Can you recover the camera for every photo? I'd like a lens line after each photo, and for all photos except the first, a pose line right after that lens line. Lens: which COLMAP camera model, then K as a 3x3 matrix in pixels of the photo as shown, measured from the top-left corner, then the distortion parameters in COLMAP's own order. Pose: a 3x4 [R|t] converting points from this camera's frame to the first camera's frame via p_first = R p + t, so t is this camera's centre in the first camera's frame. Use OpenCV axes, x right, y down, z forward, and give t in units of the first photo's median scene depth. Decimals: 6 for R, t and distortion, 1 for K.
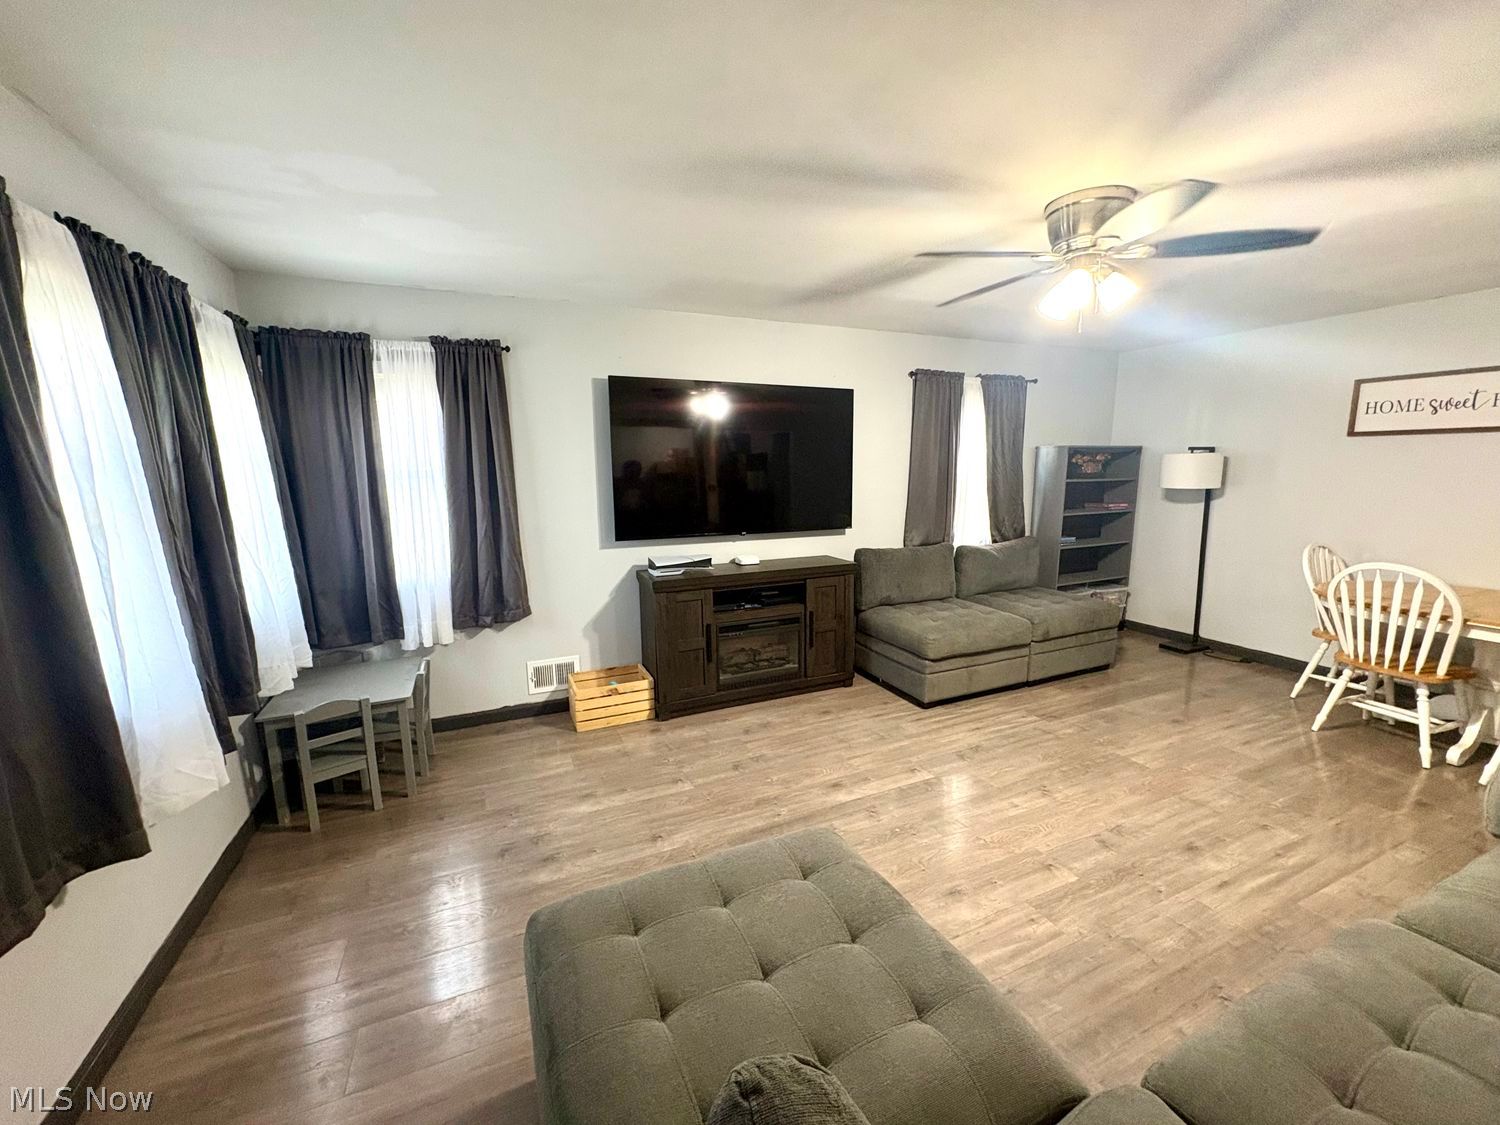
lens RADIAL K [[596.8, 0, 749.8], [0, 596.8, 559.3], [0, 0, 1]] dist [0.000037, 0.000000]
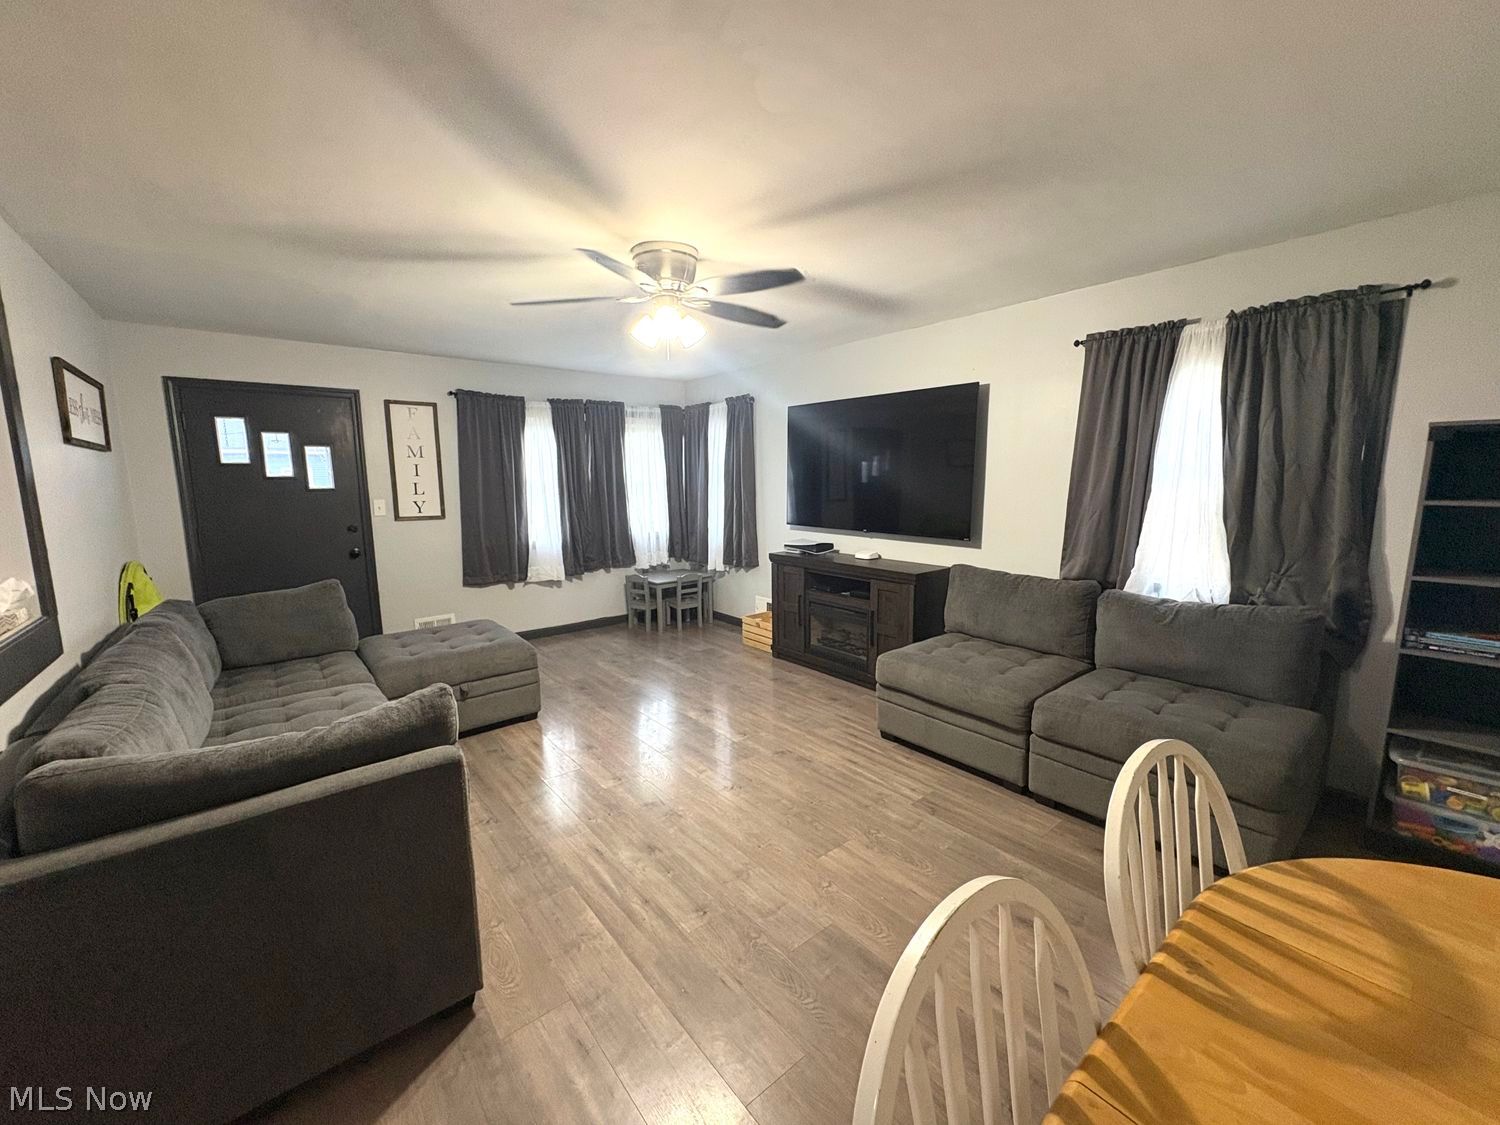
lens RADIAL K [[596.8, 0, 746.7], [0, 596.8, 557.3], [0, 0, 1]] dist [0.000037, 0.000000]
pose [[0.259184, 0.140553, -0.955546, 1.200884], [-0.139426, 0.984436, 0.106984, -0.099179], [0.955711, 0.105499, 0.274747, 0.584297]]
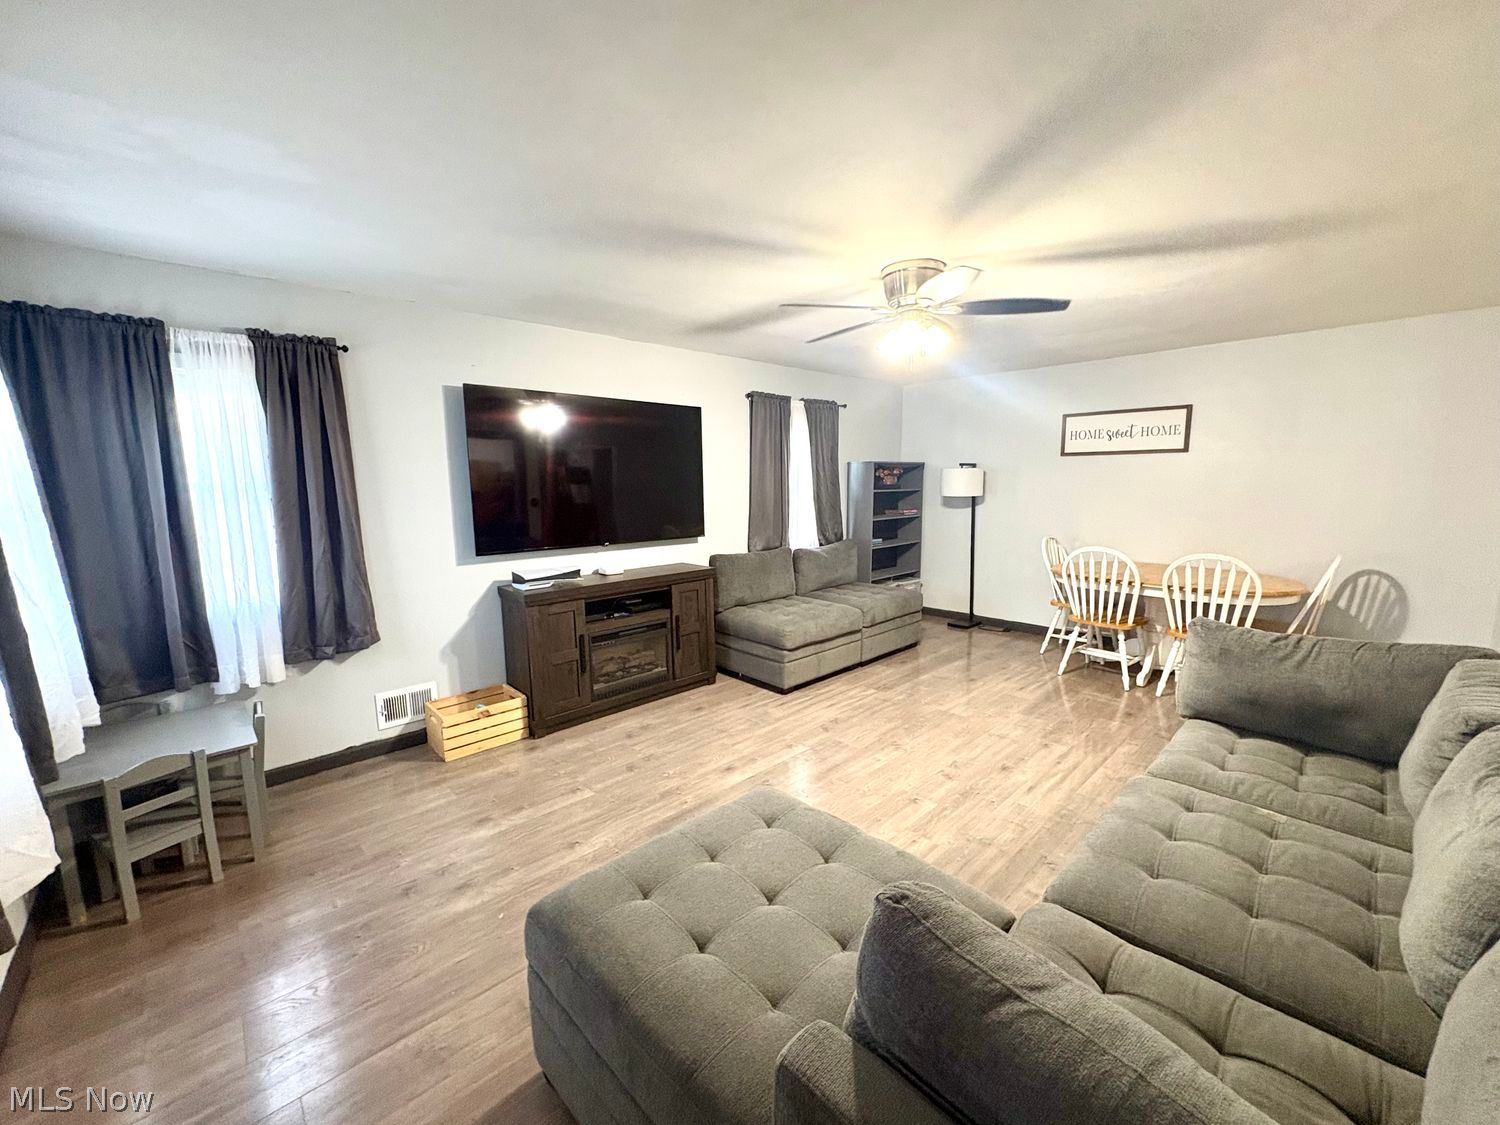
lens RADIAL K [[596.8, 0, 748.5], [0, 596.8, 559.0], [0, 0, 1]] dist [0.000037, 0.000000]
pose [[0.944628, -0.044717, 0.325082, -0.135688], [0.053294, 0.998425, -0.017523, 0.014907], [-0.323786, 0.033878, 0.945524, -0.045906]]
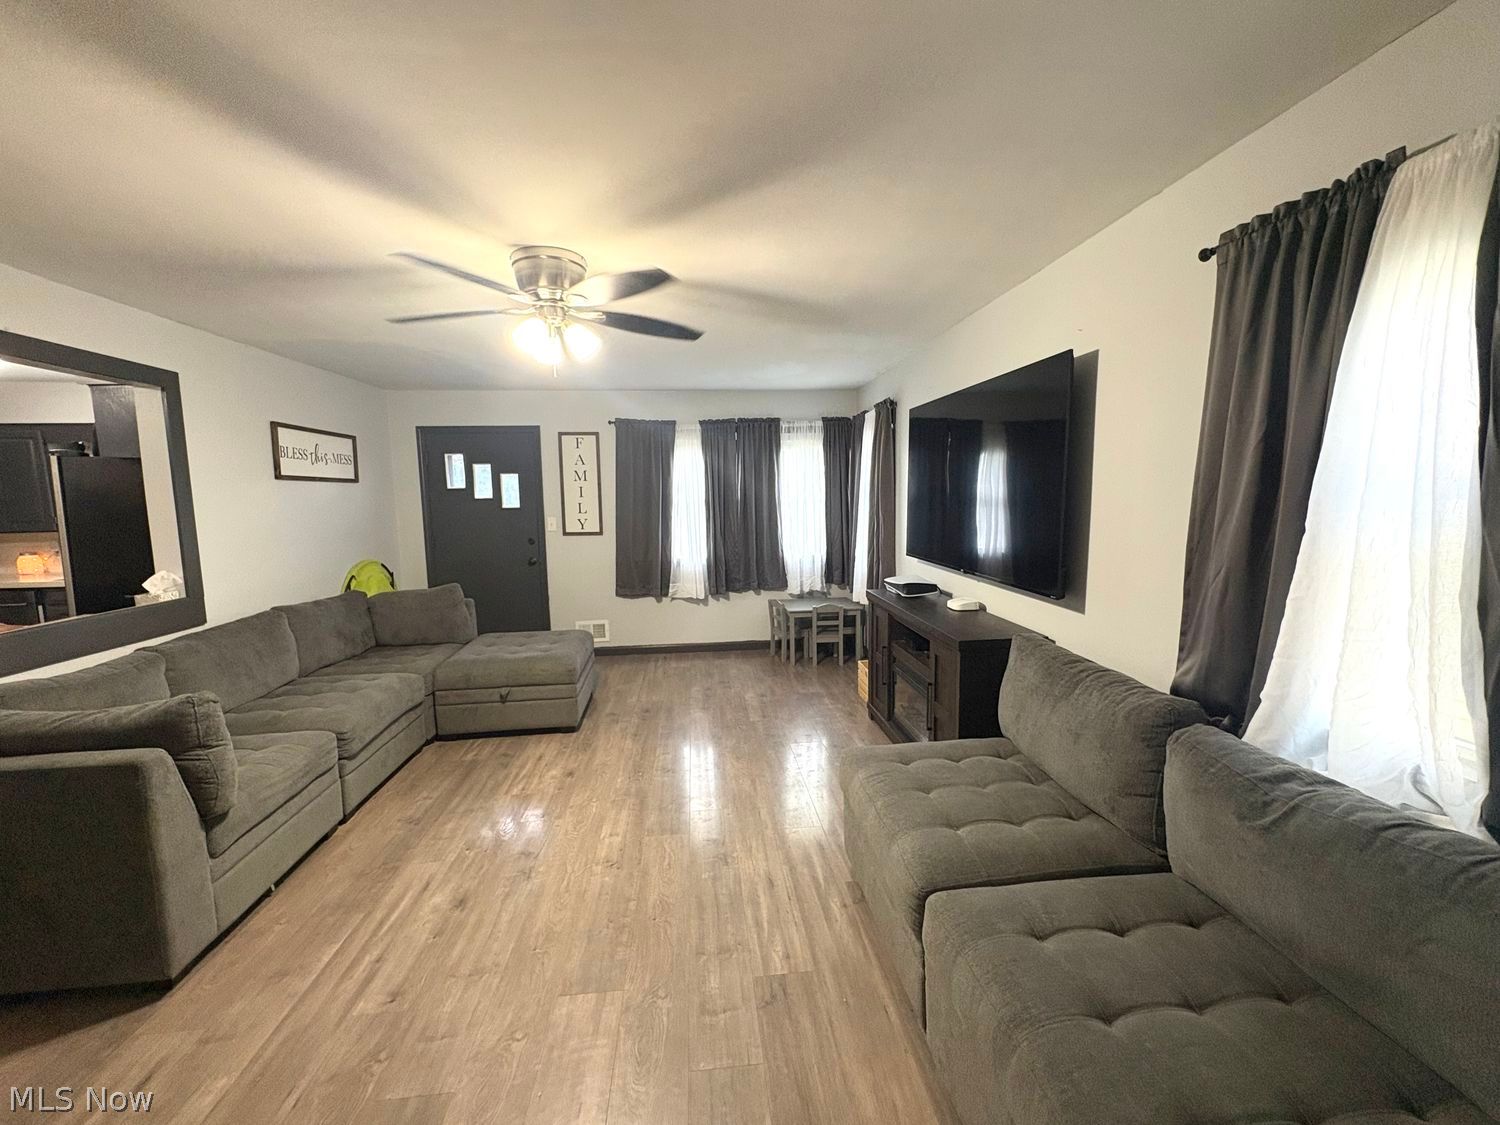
lens RADIAL K [[596.8, 0, 748.3], [0, 596.8, 557.1], [0, 0, 1]] dist [0.000037, 0.000000]
pose [[-0.316559, 0.117630, -0.941251, 1.013537], [-0.121743, 0.979037, 0.163297, -0.190448], [0.940728, 0.166284, -0.295602, 1.151580]]
